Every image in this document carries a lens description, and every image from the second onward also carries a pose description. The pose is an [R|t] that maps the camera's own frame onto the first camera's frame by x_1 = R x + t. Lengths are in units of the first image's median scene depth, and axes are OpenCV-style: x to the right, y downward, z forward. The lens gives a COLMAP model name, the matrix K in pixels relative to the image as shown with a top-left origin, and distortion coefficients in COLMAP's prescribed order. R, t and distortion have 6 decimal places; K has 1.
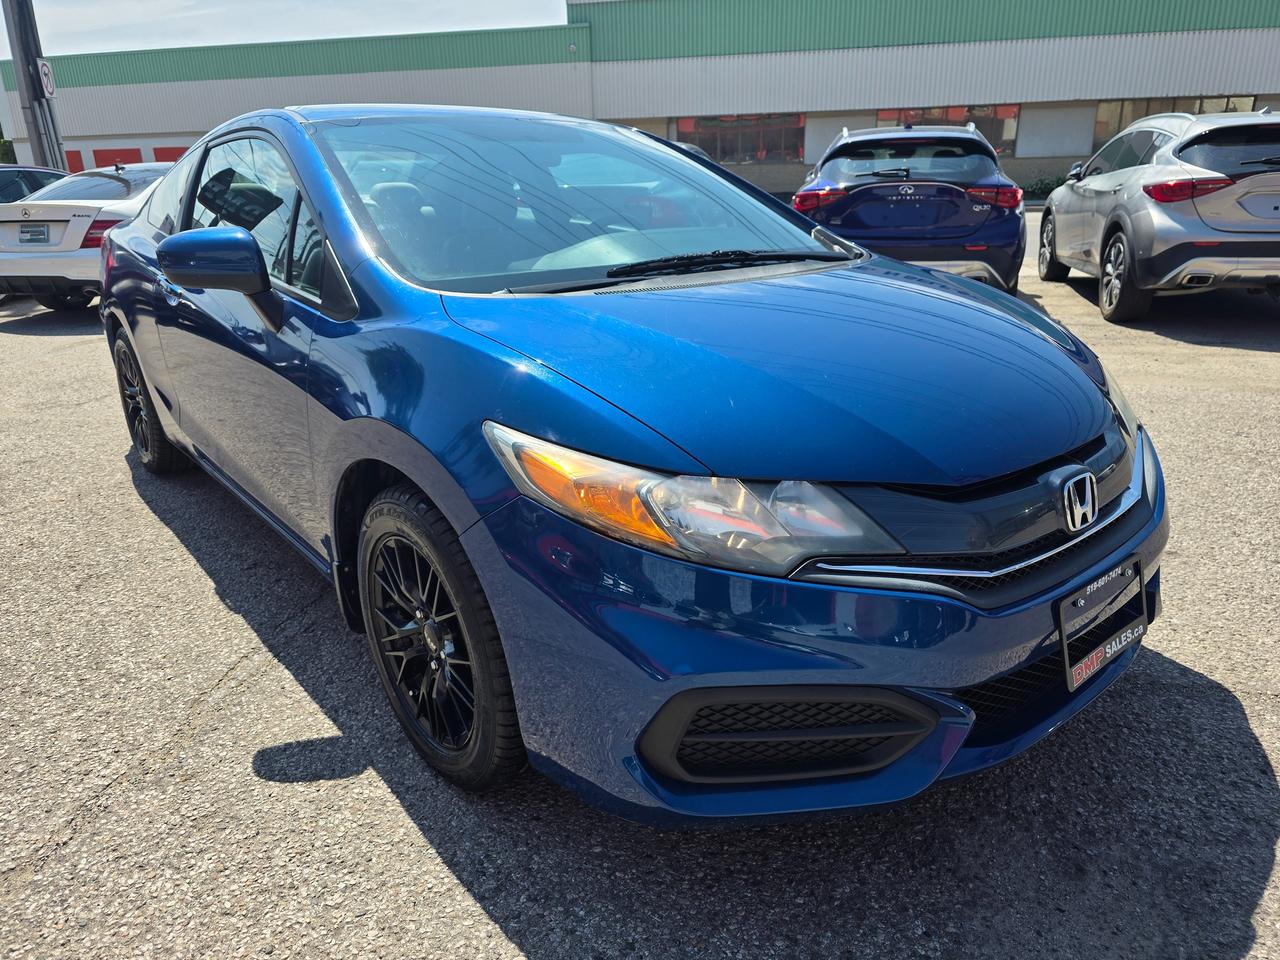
lens RADIAL K [[881.6, 0, 633.8], [0, 881.6, 473.0], [0, 0, 1]] dist [0.048408, -0.054056]
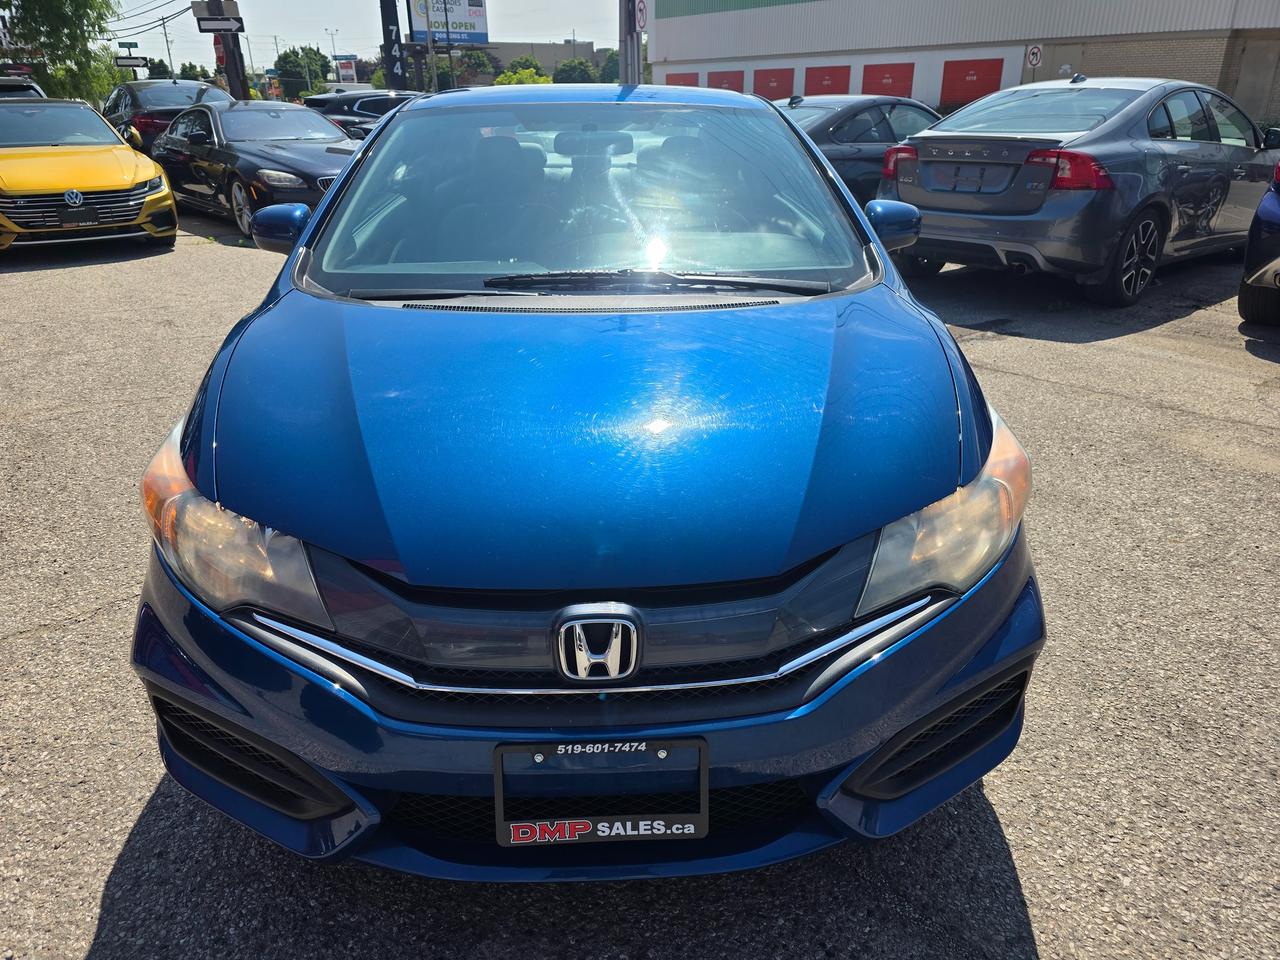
lens RADIAL K [[881.6, 0, 633.8], [0, 881.6, 473.0], [0, 0, 1]] dist [0.048408, -0.054056]
pose [[0.794295, 0.254015, -0.551880, 0.803950], [-0.203966, 0.967168, 0.151603, -0.224556], [0.572270, -0.007852, 0.820027, 0.286084]]
